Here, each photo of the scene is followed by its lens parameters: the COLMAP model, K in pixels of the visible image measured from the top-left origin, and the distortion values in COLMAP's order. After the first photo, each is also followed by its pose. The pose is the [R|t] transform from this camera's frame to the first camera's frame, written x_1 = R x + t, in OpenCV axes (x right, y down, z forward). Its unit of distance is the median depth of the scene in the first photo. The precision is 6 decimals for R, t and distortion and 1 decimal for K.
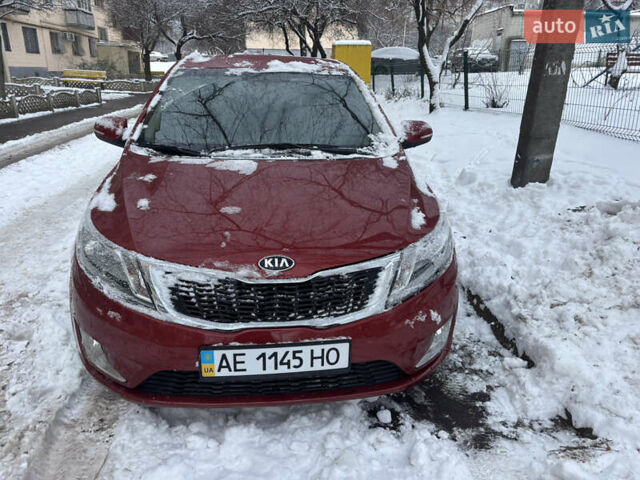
lens RADIAL K [[448.5, 0, 320.0], [0, 448.5, 240.0], [0, 0, 1]] dist [0.002581, -0.008489]
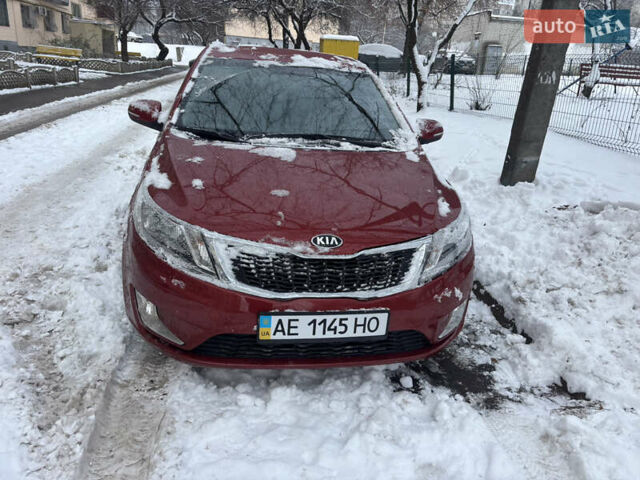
lens RADIAL K [[448.5, 0, 320.0], [0, 448.5, 240.0], [0, 0, 1]] dist [0.002581, -0.008489]
pose [[0.996957, 0.035117, 0.069594, -0.150464], [-0.036221, 0.999236, 0.014668, 0.026095], [-0.069026, -0.017144, 0.997468, -0.094162]]
